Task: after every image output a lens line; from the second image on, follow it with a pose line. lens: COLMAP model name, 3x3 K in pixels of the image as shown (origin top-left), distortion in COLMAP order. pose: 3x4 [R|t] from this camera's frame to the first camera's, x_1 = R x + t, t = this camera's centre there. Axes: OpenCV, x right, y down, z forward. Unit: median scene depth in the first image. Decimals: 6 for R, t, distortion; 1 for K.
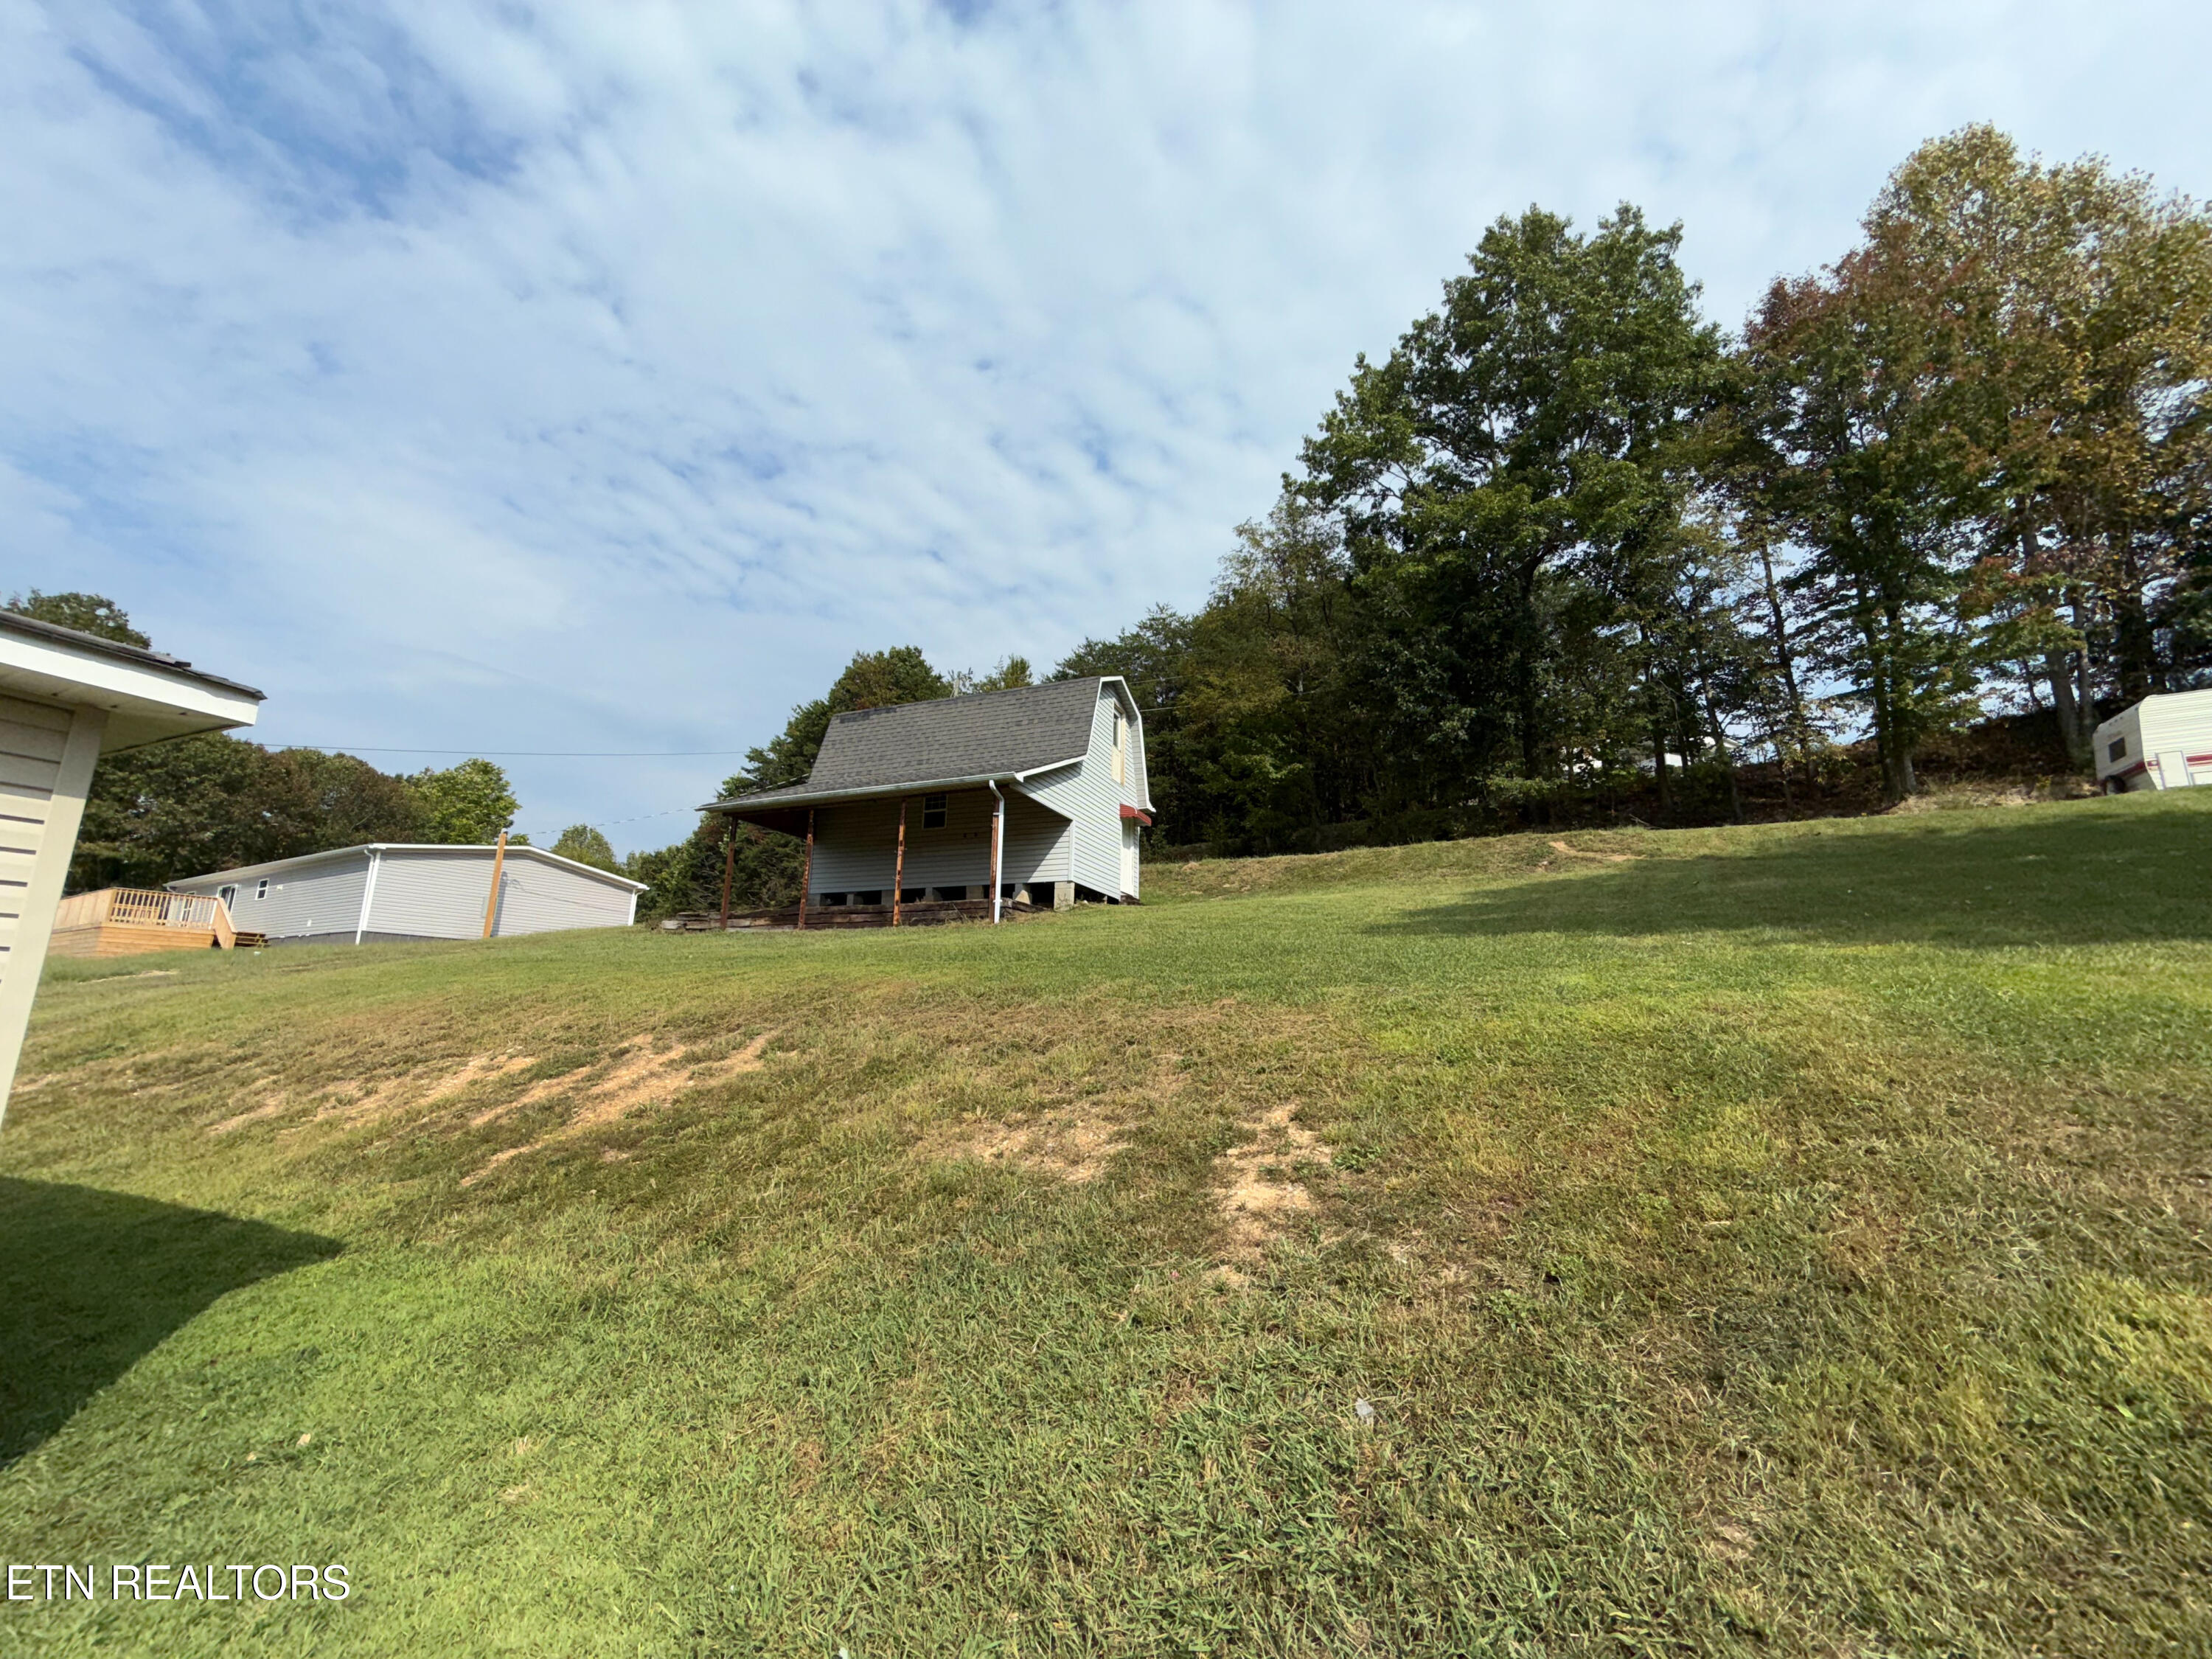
lens RADIAL K [[885.7, 0, 1098.1], [0, 885.7, 825.6], [0, 0, 1]] dist [0.001596, 0.000154]
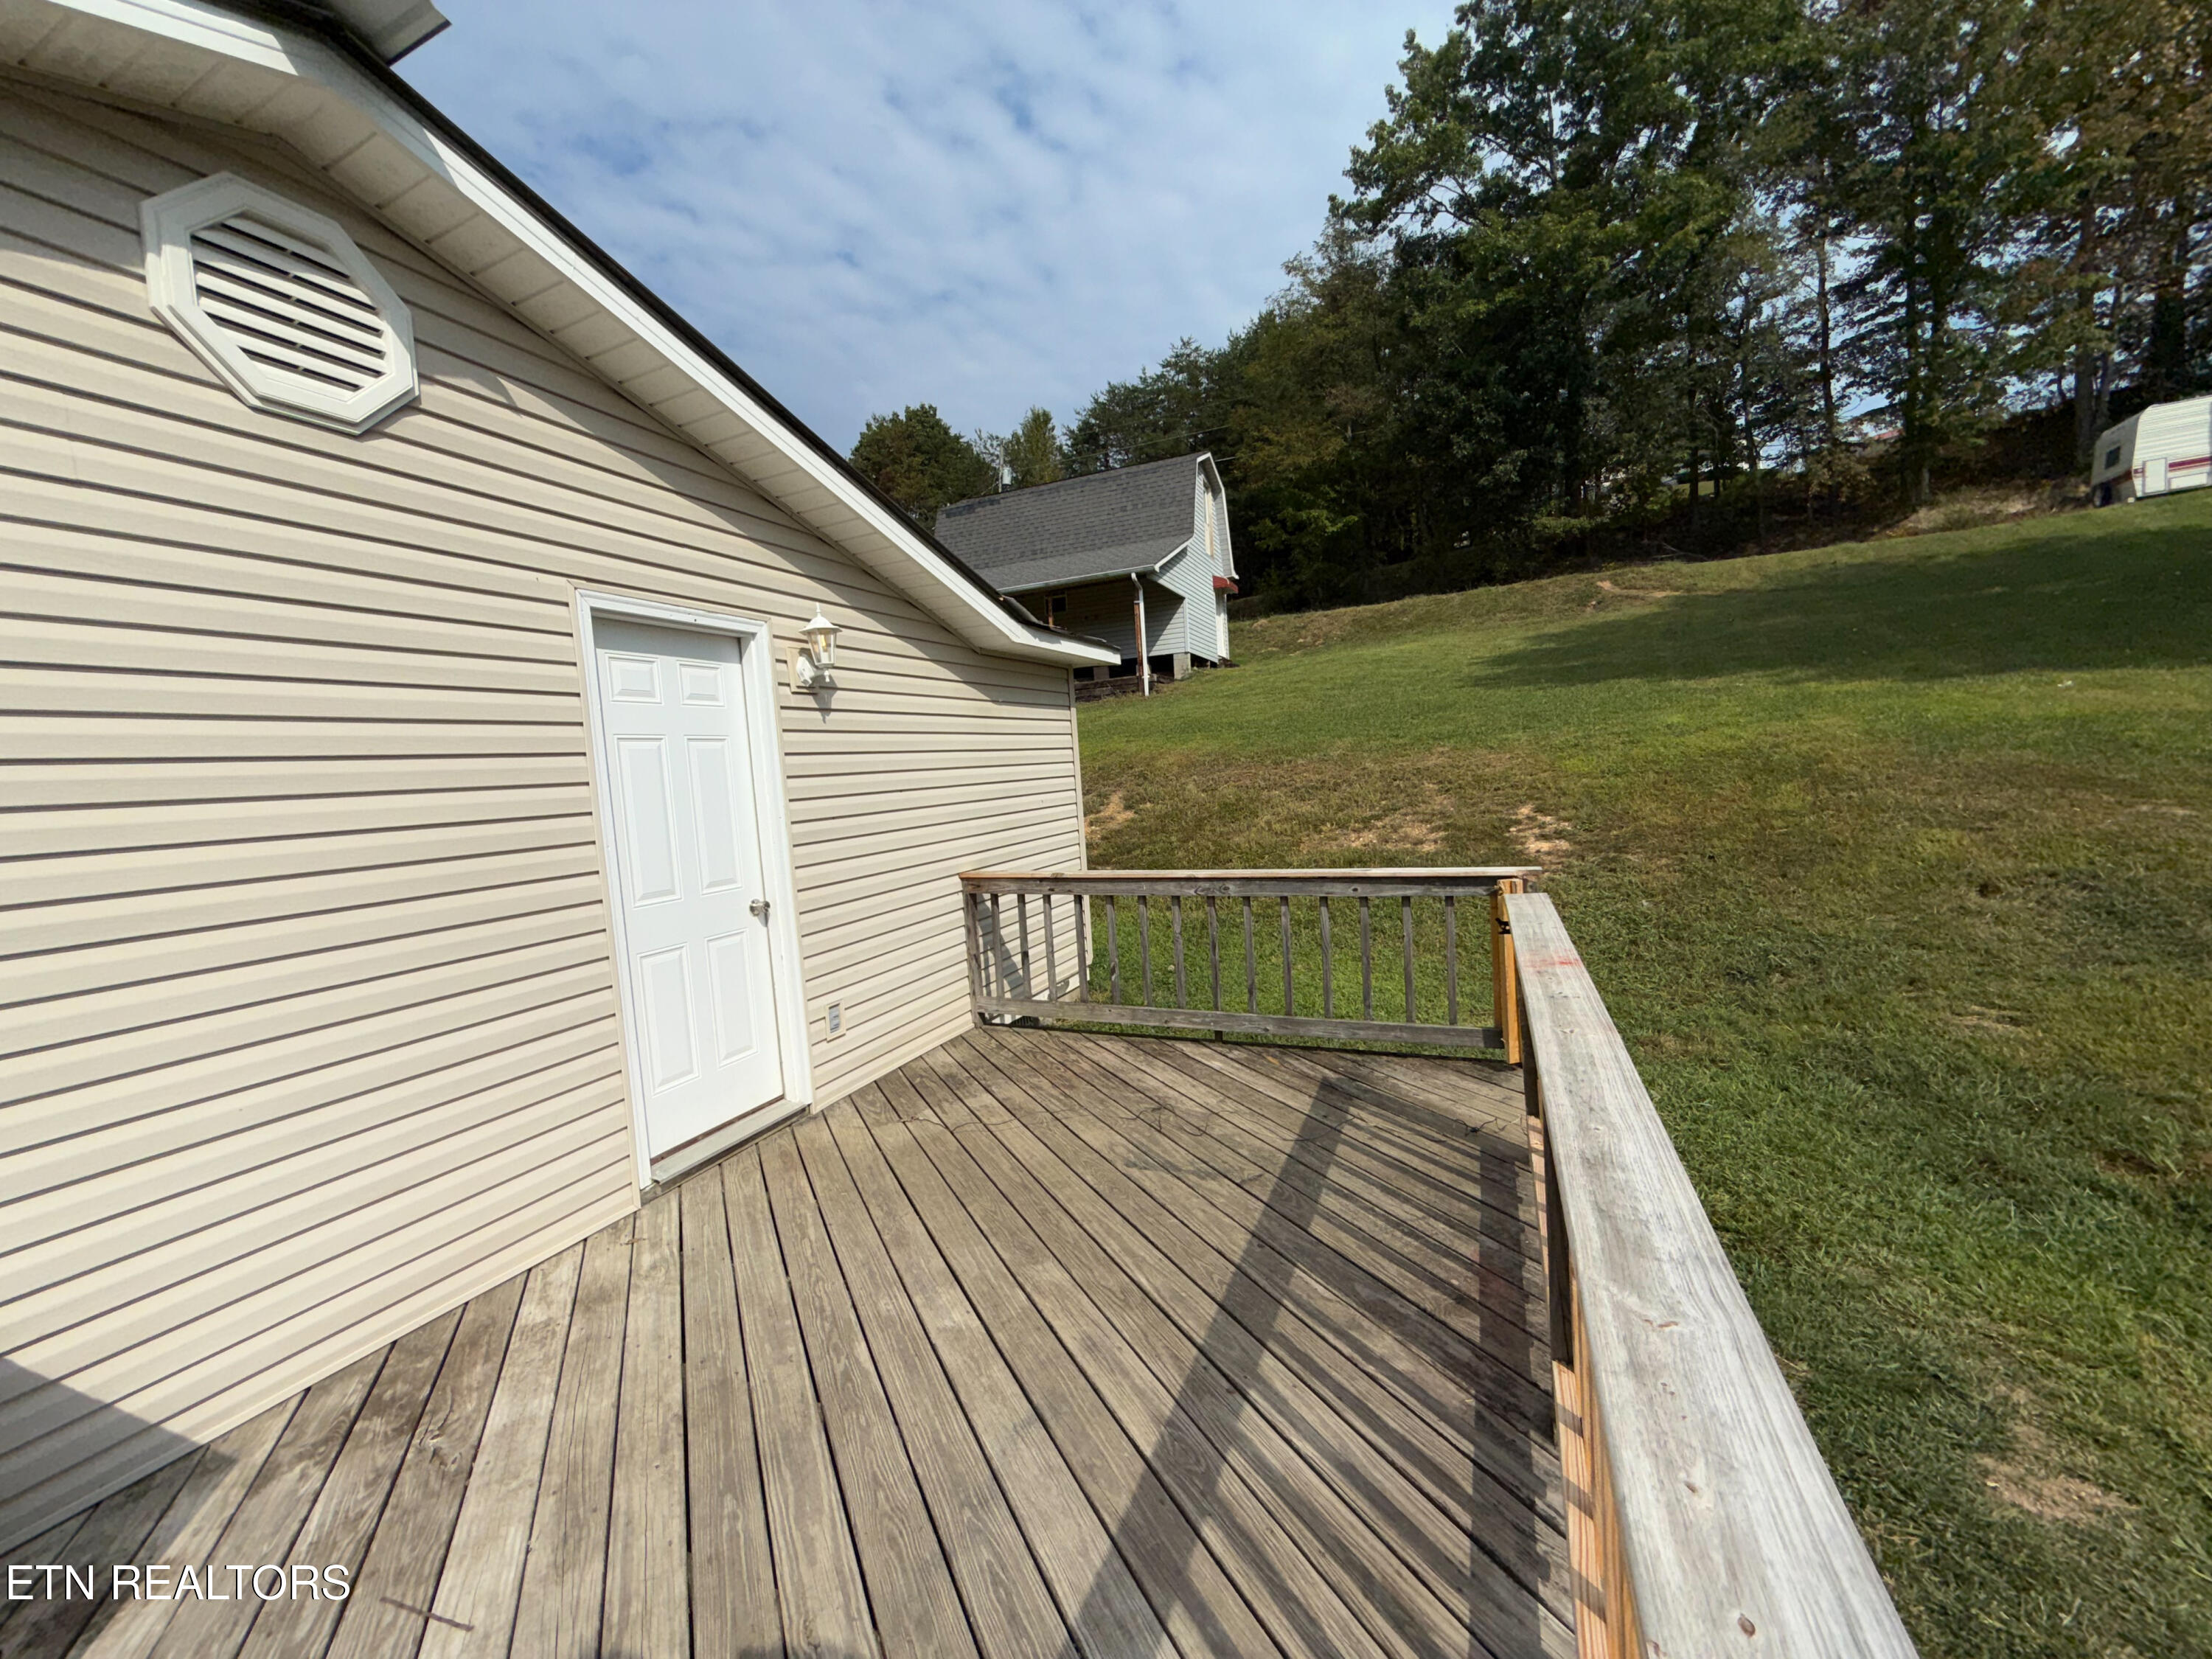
lens RADIAL K [[876.4, 0, 1107.0], [0, 876.4, 819.6], [0, 0, 1]] dist [0.000945, 0.000376]
pose [[0.996878, -0.078906, -0.002678, -0.112531], [0.076608, 0.958529, 0.274506, -0.037504], [-0.019094, -0.273854, 0.961582, -0.125435]]
